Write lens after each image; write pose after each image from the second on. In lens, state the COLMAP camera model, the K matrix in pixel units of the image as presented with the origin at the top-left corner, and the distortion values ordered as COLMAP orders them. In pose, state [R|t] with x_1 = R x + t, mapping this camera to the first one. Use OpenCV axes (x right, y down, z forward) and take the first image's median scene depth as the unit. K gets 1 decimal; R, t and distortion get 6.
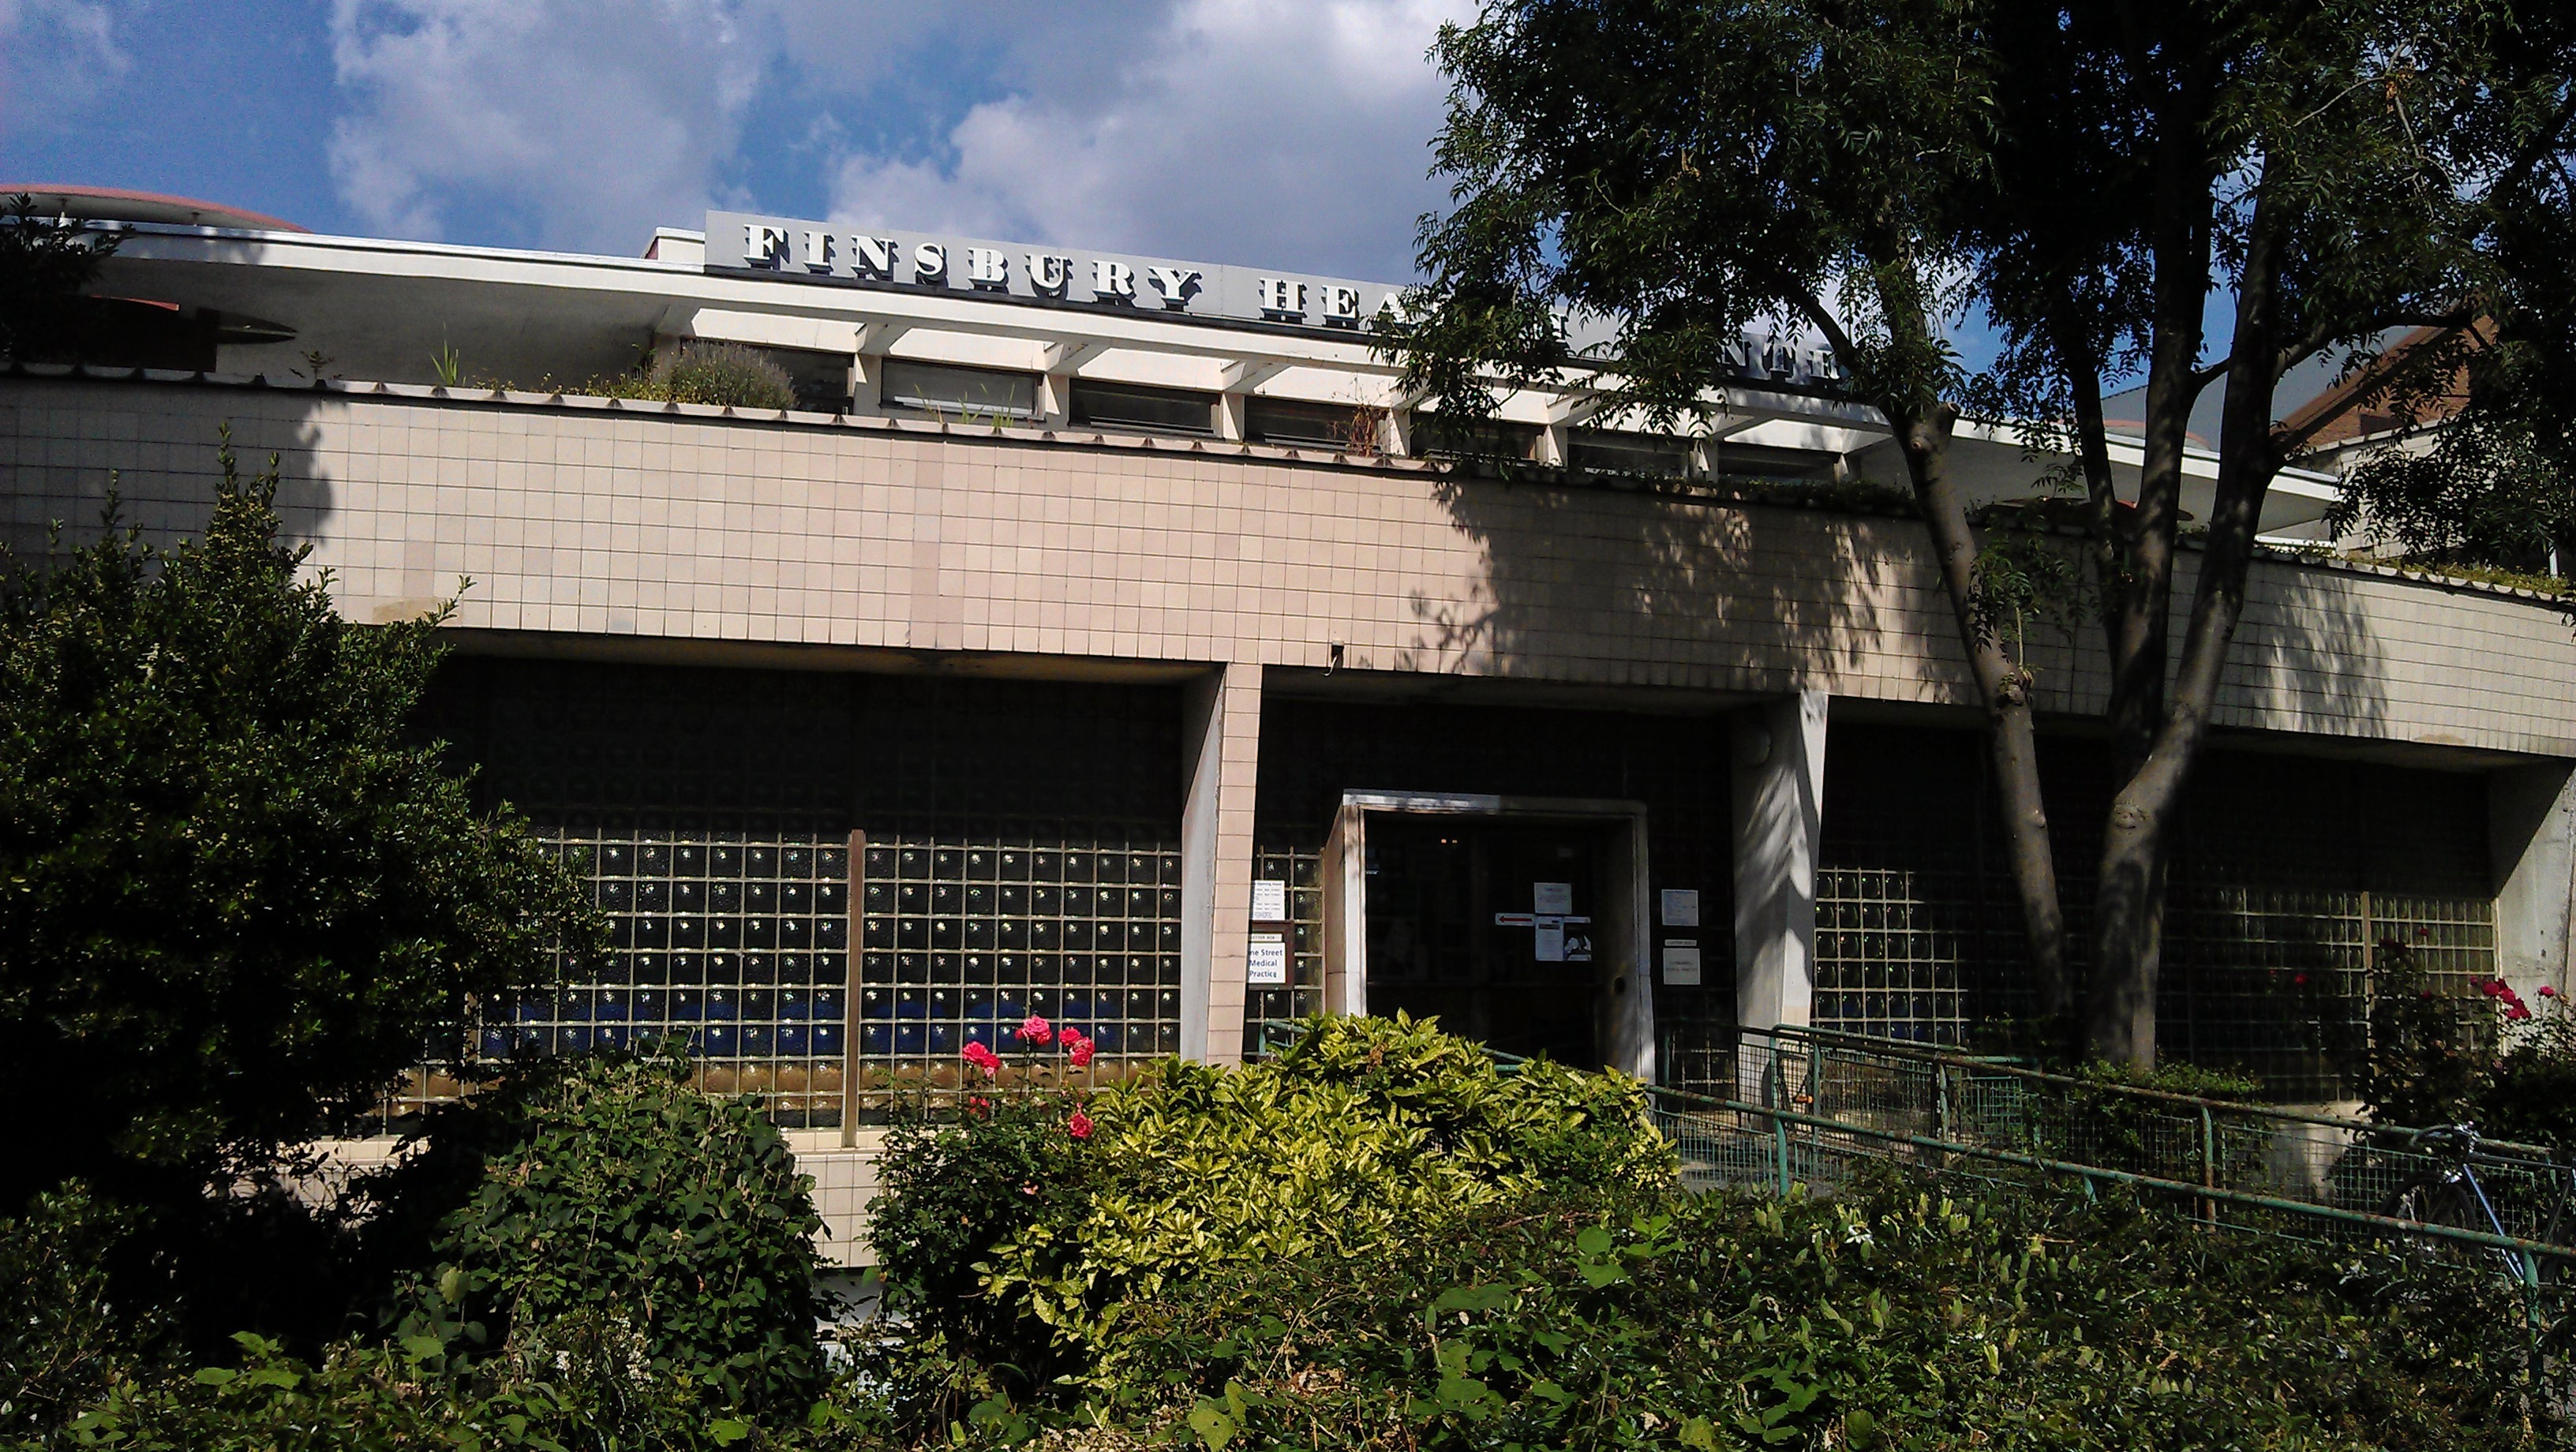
lens RADIAL K [[2603.9, 0, 1277.5], [0, 2603.9, 718.0], [0, 0, 1]] dist [0.111555, -0.453917]
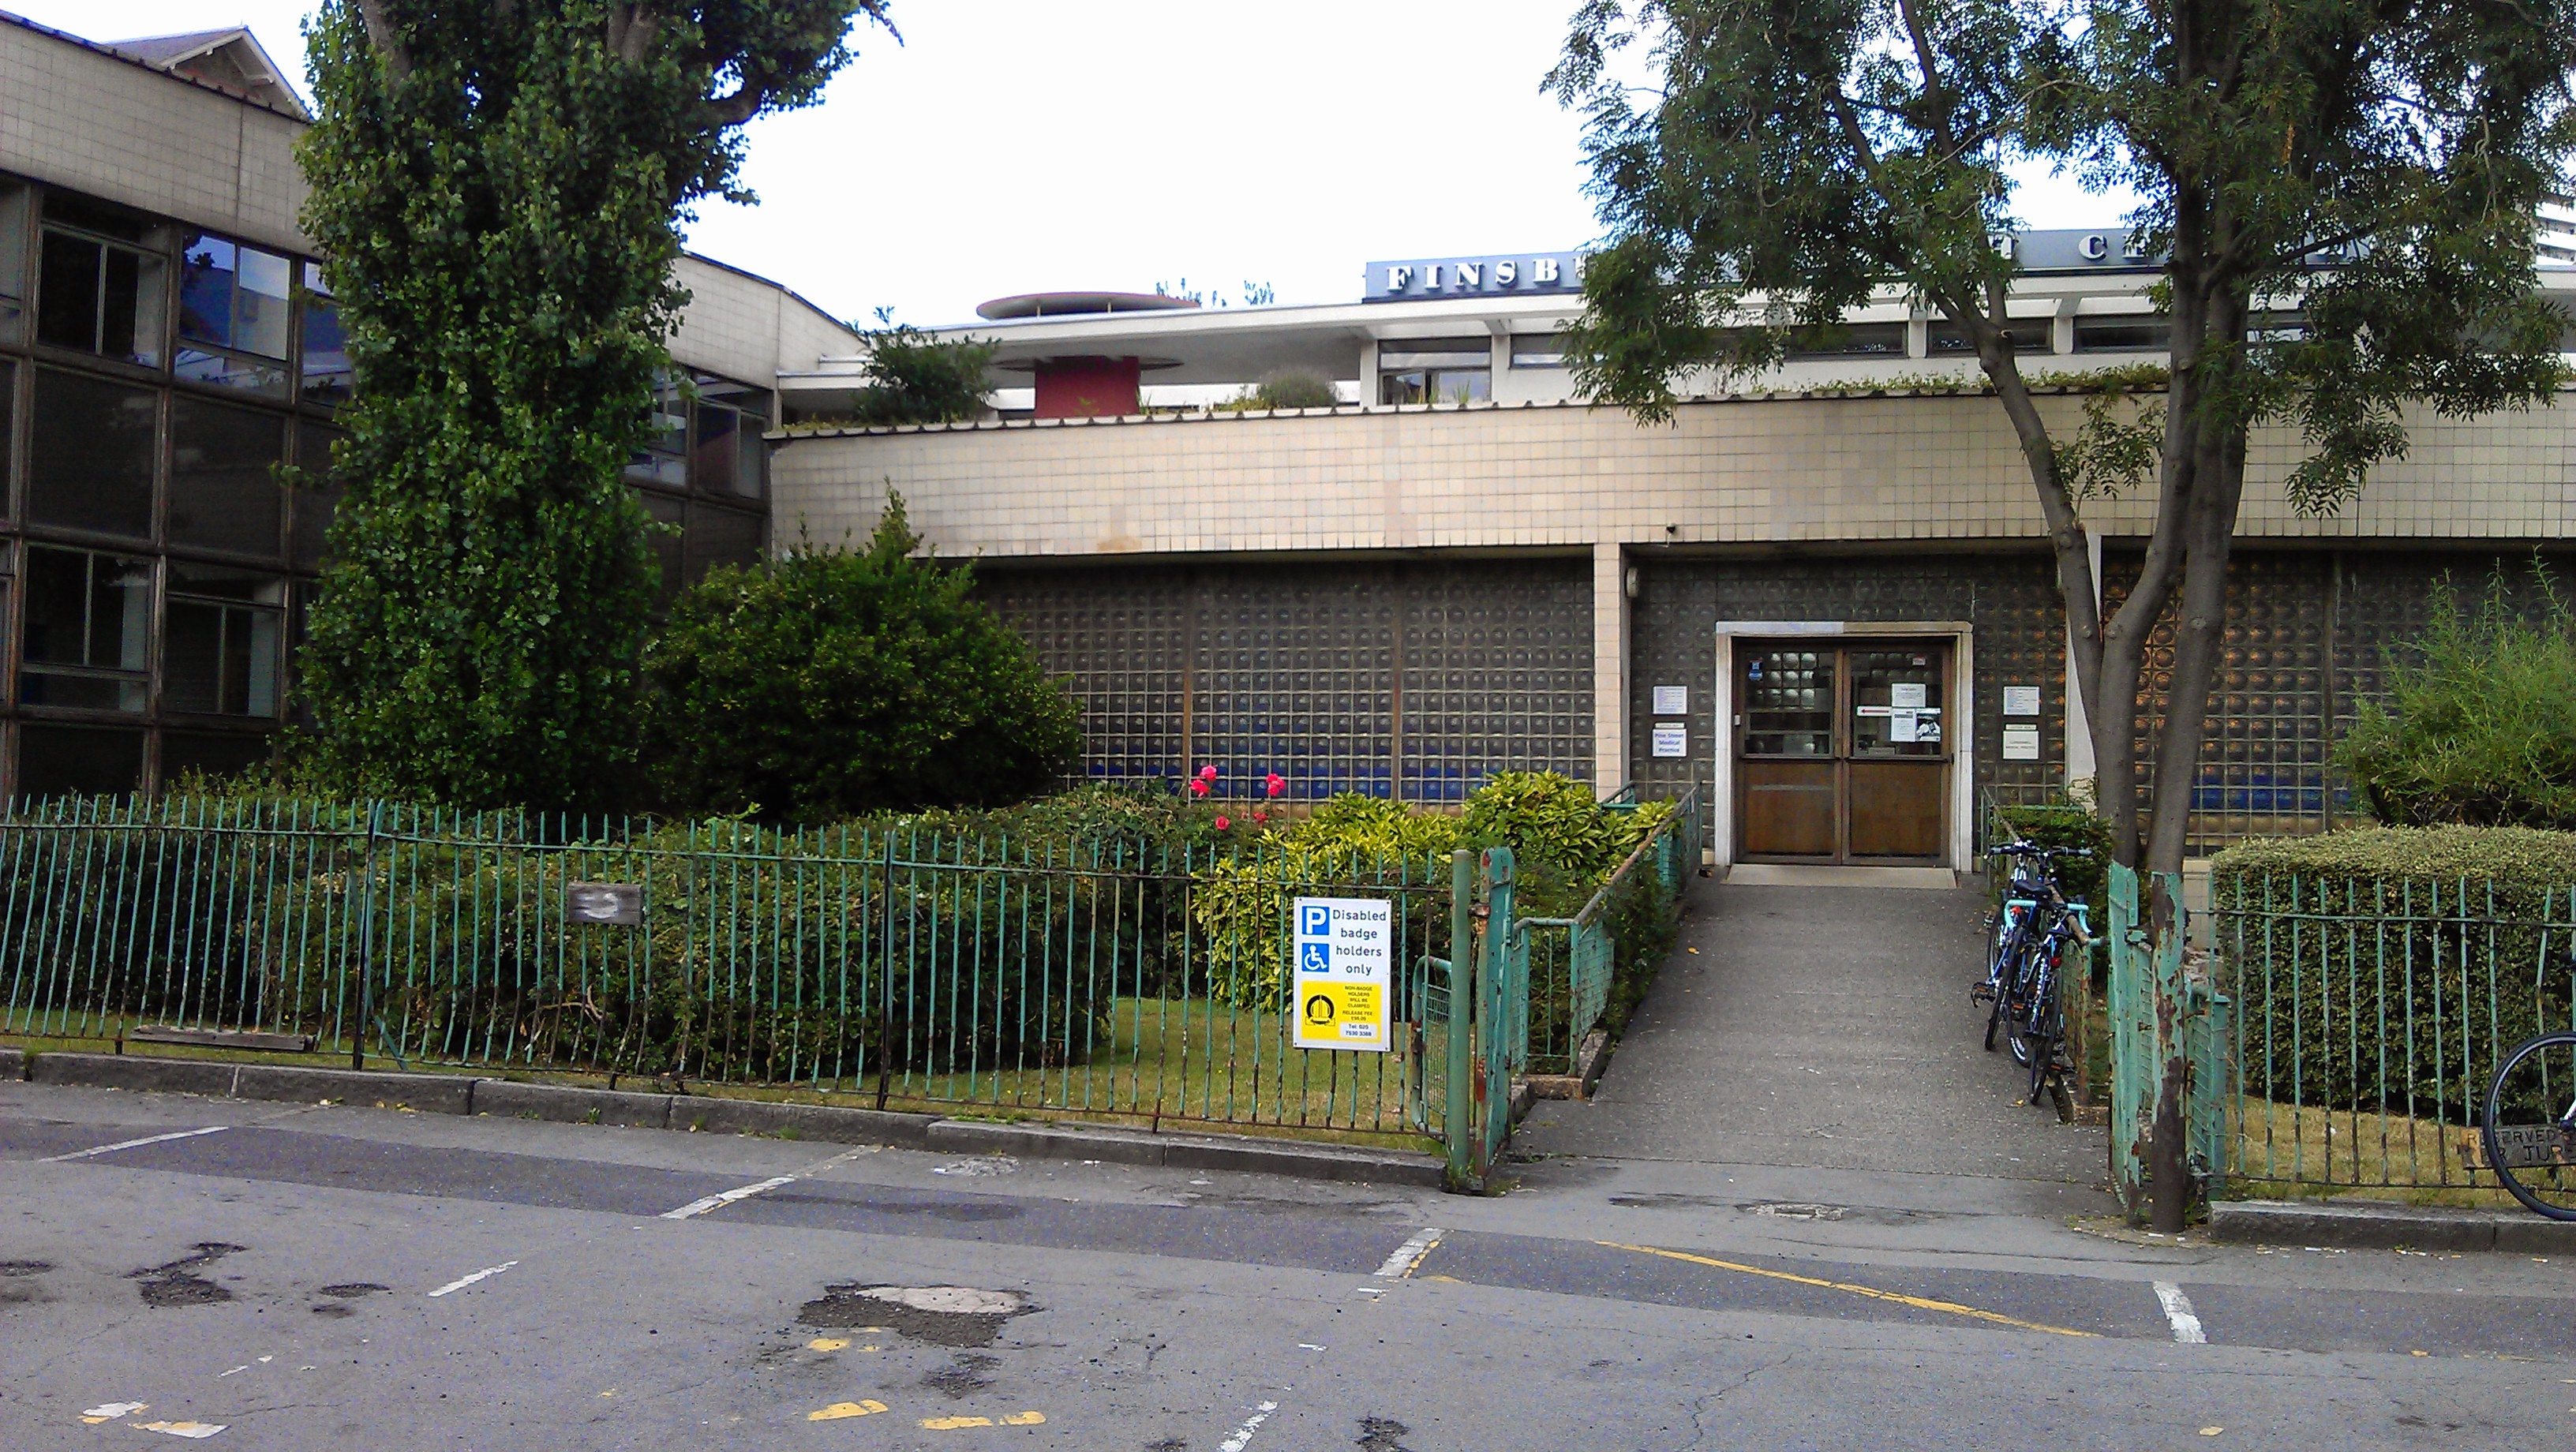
lens RADIAL K [[2594.6, 0, 1276.6], [0, 2594.6, 725.2], [0, 0, 1]] dist [0.116136, -0.447061]
pose [[0.801966, -0.008971, -0.597302, 0.759149], [0.053744, 0.996916, 0.057185, -0.012715], [0.594947, -0.077962, 0.799975, -0.330973]]
